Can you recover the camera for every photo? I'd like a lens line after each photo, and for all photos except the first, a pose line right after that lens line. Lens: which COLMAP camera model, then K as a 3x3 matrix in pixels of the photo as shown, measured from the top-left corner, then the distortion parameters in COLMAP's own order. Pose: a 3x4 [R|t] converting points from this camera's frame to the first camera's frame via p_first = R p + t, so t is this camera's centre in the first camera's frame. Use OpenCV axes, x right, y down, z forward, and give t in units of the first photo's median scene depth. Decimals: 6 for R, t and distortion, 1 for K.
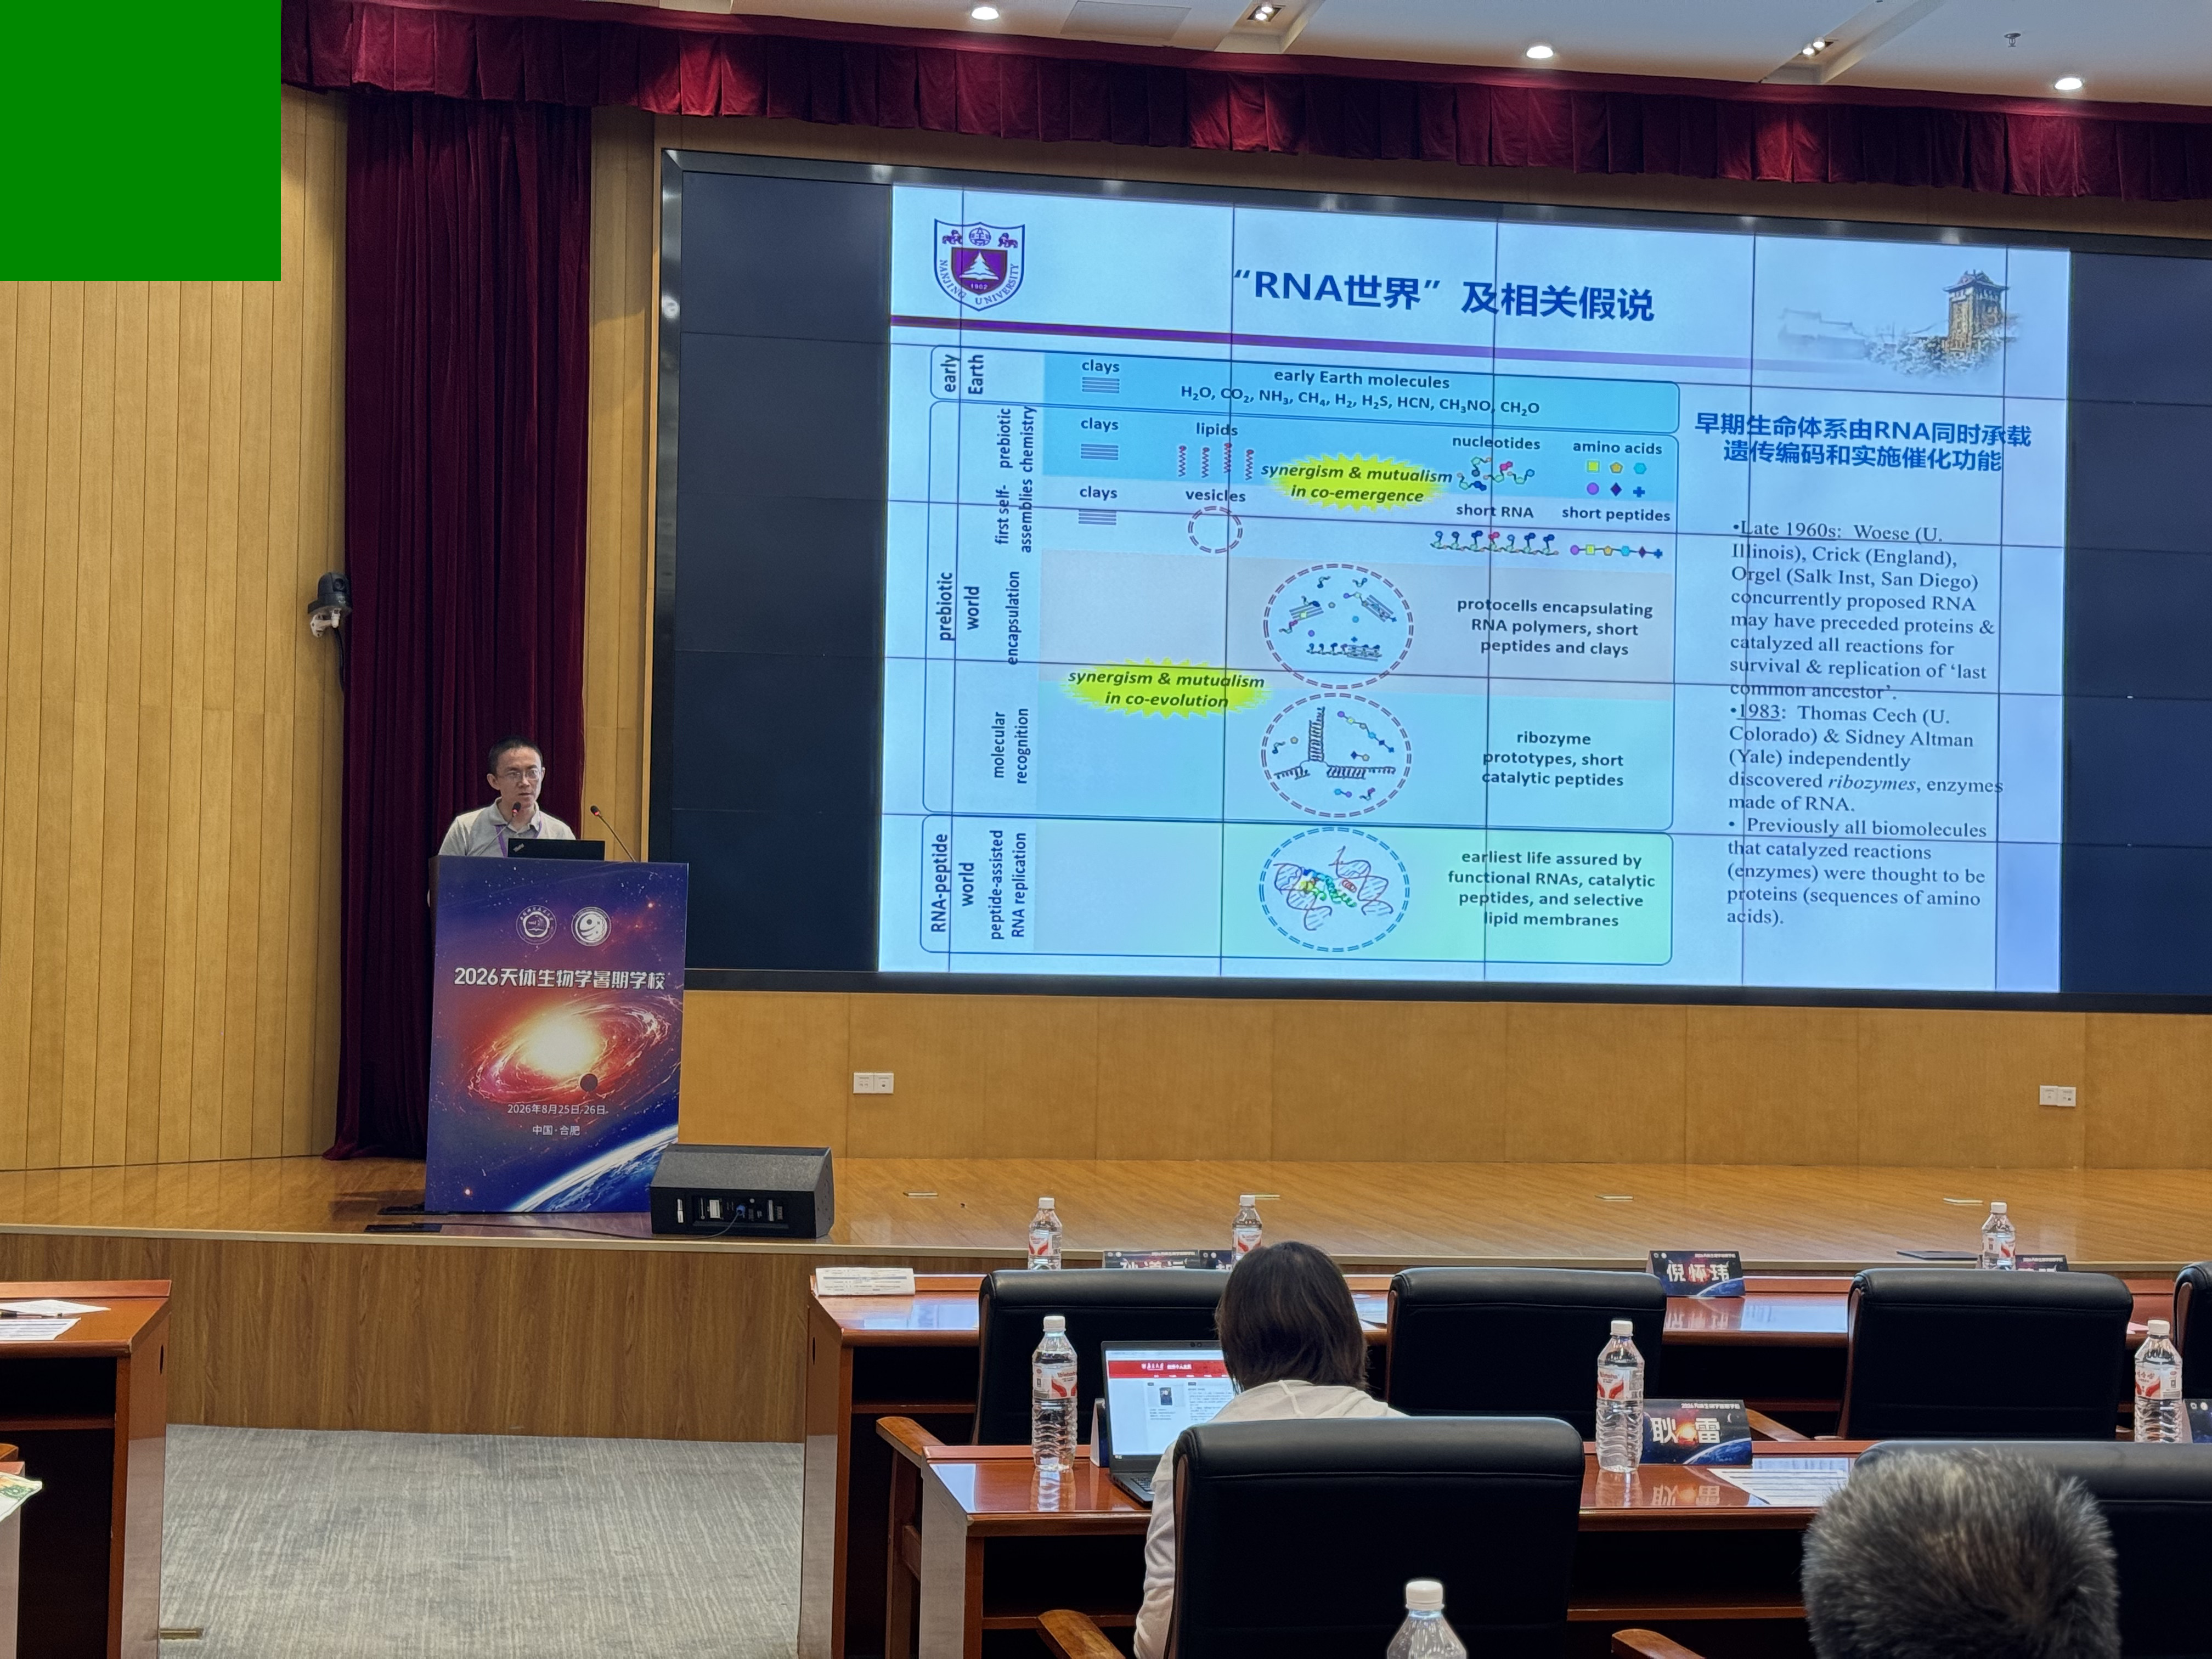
lens RADIAL K [[3087.5, 0, 1097.8], [0, 3087.5, 850.5], [0, 0, 1]] dist [0.122646, 0.000000]
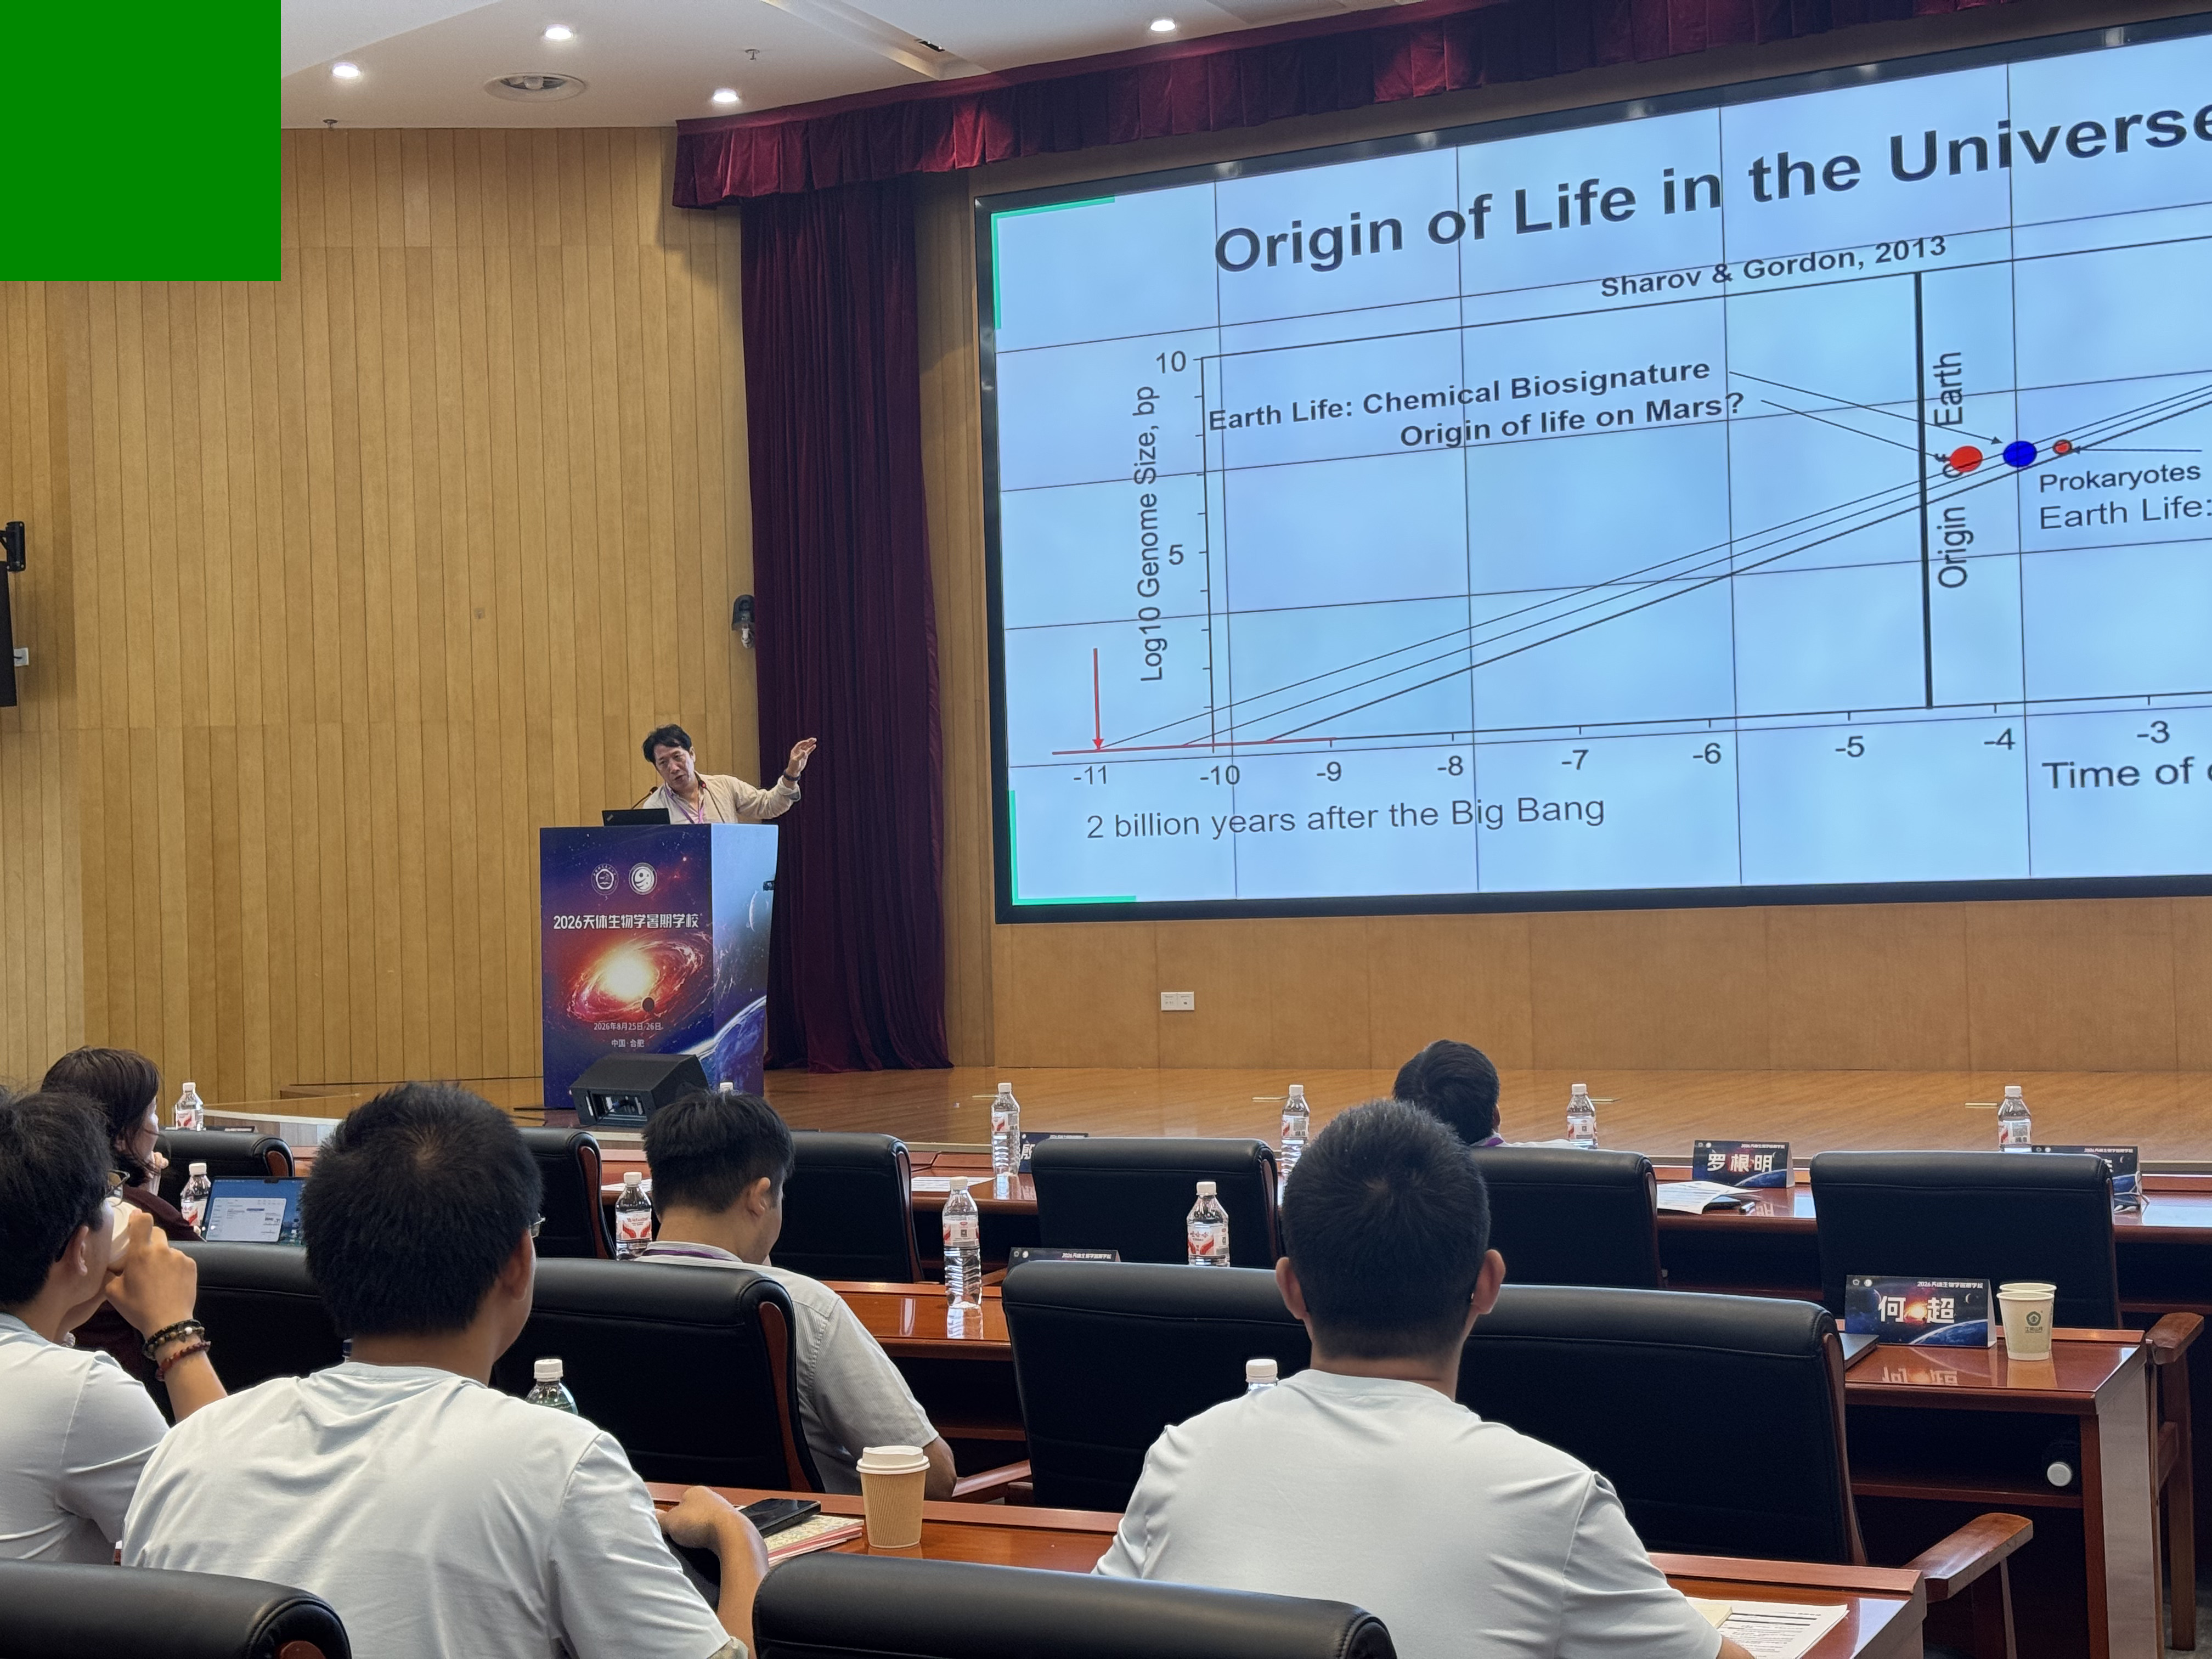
lens RADIAL K [[3087.5, 0, 1085.1], [0, 3087.5, 865.7], [0, 0, 1]] dist [0.122646, 0.000000]
pose [[0.799416, -0.045008, -0.599090, 0.602677], [0.060917, 0.998123, 0.006300, 0.018489], [0.597682, -0.041531, 0.800657, 0.094824]]
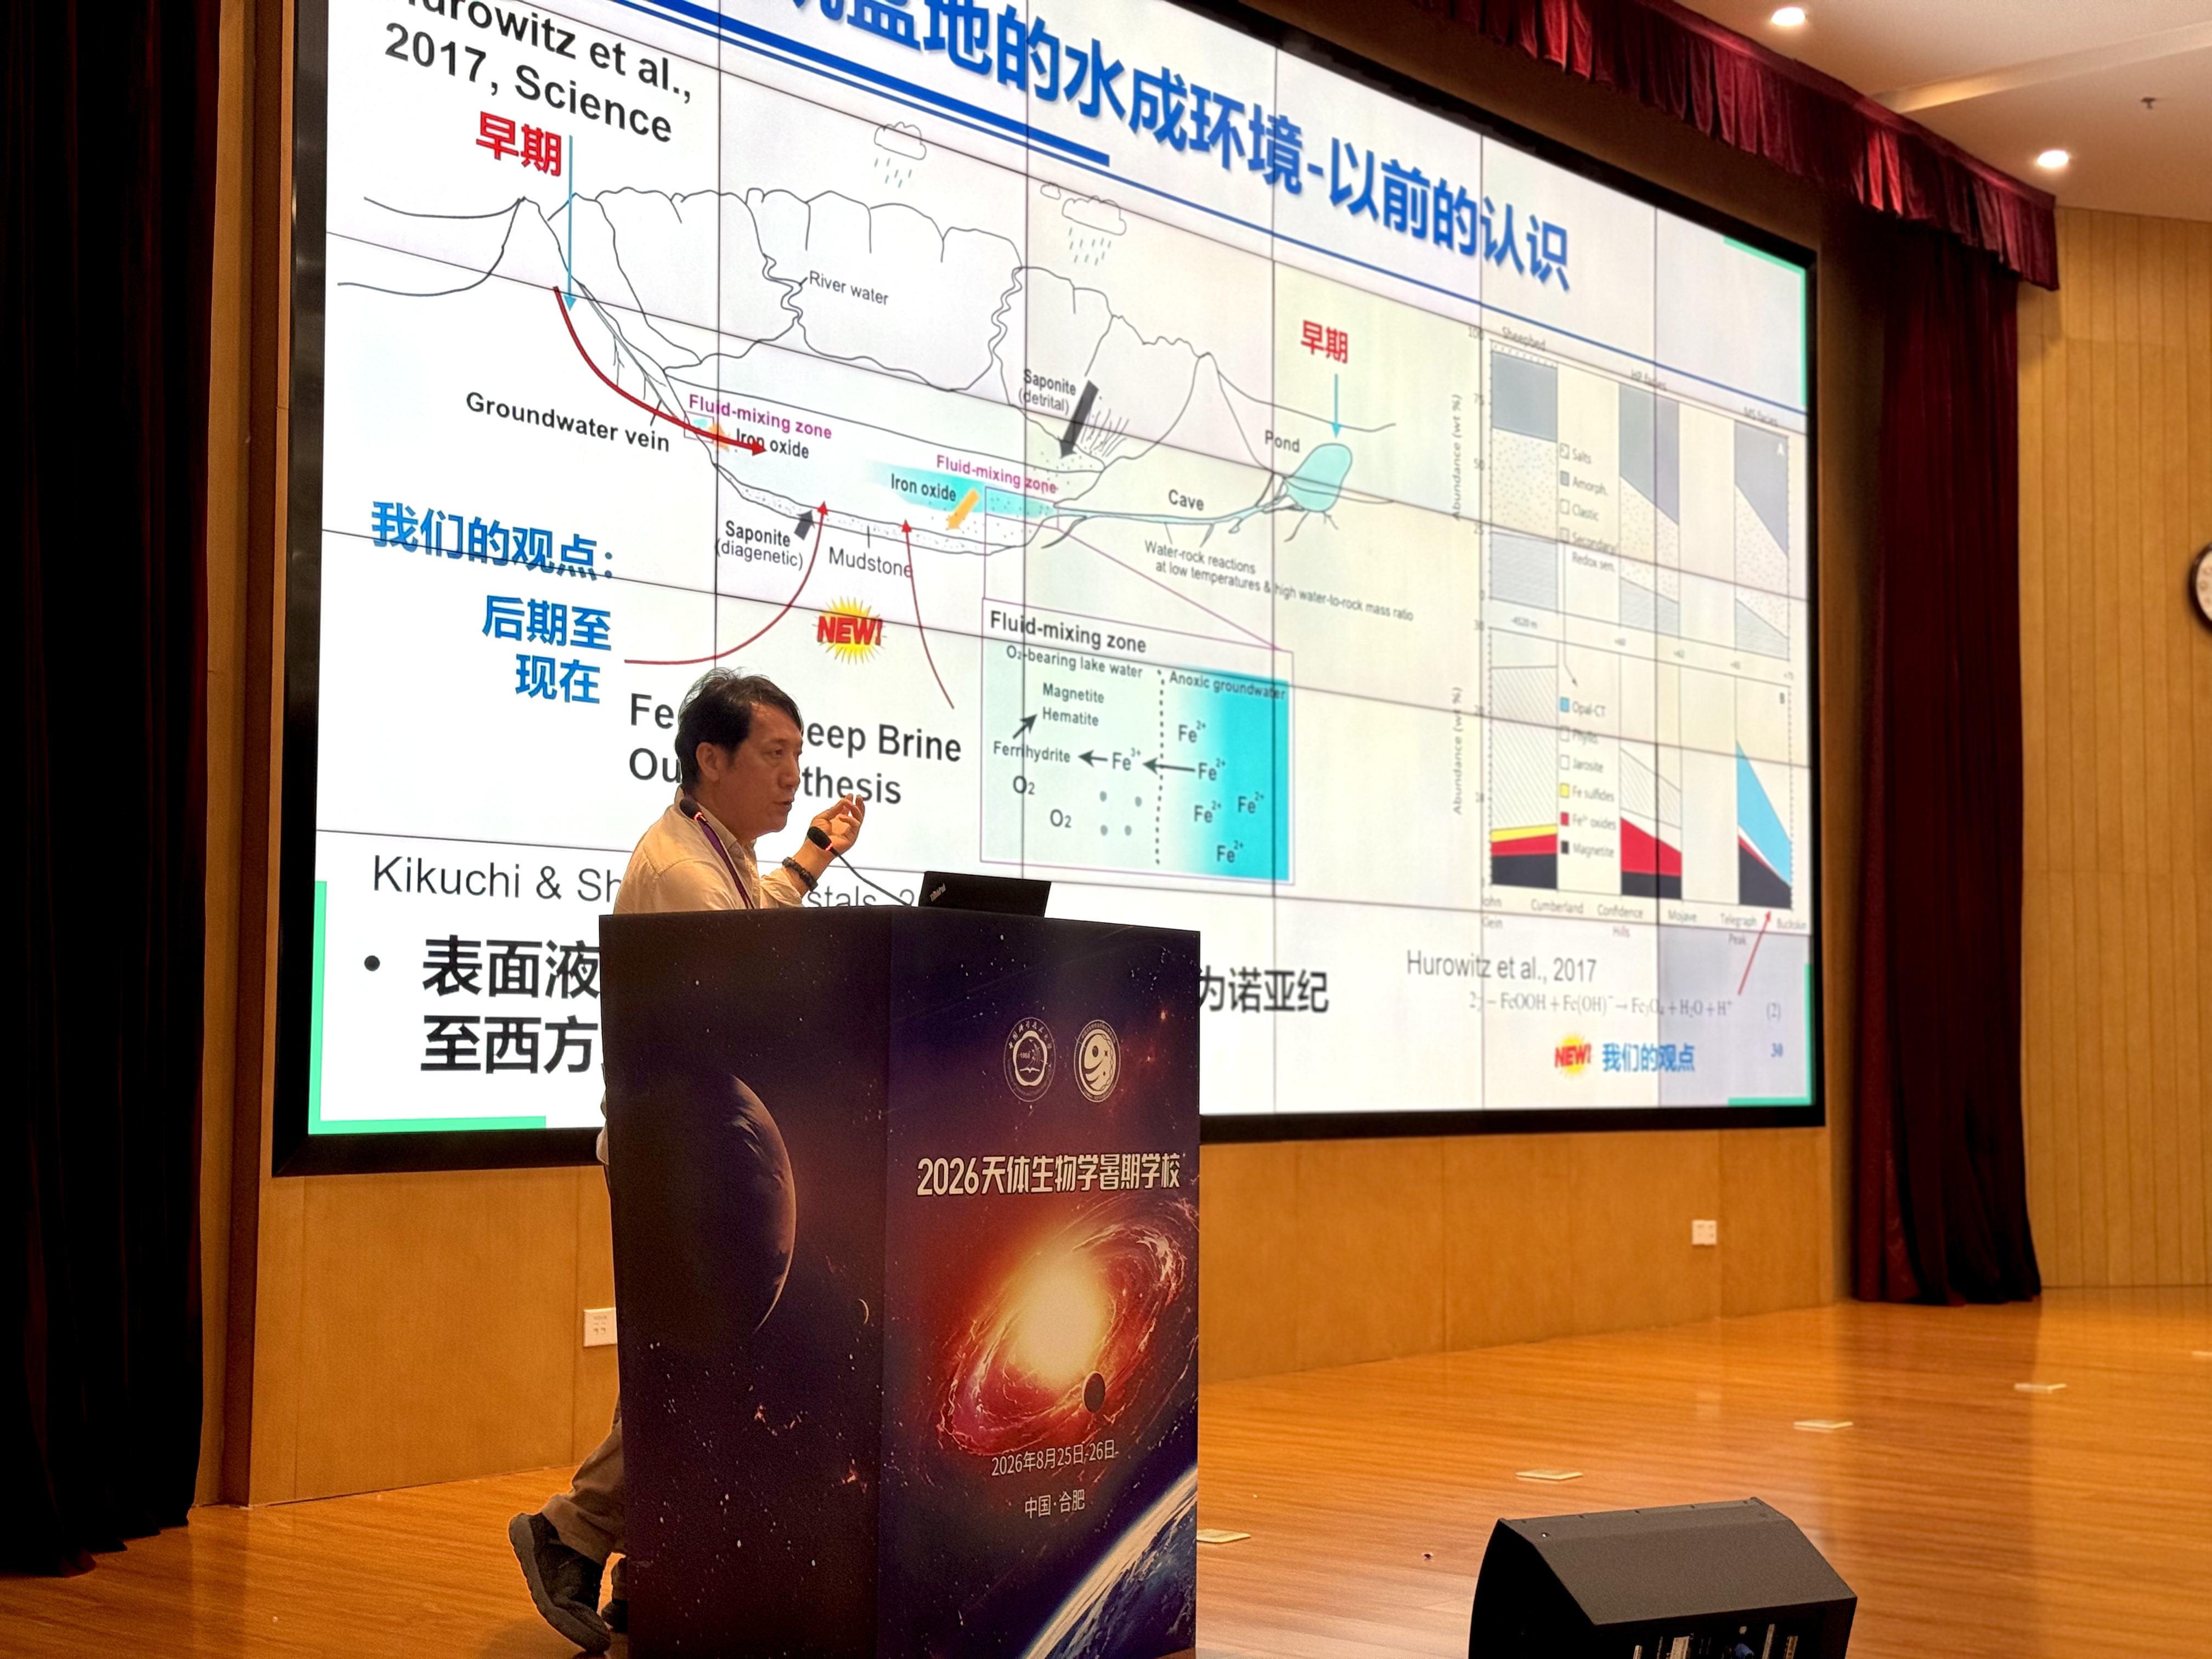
lens RADIAL K [[3087.5, 0, 1103.9], [0, 3087.5, 833.6], [0, 0, 1]] dist [0.122646, 0.000000]
pose [[0.768930, 0.031347, 0.638565, -0.390162], [-0.009415, 0.999244, -0.037715, 0.006265], [-0.639264, 0.022988, 0.768644, 0.529911]]
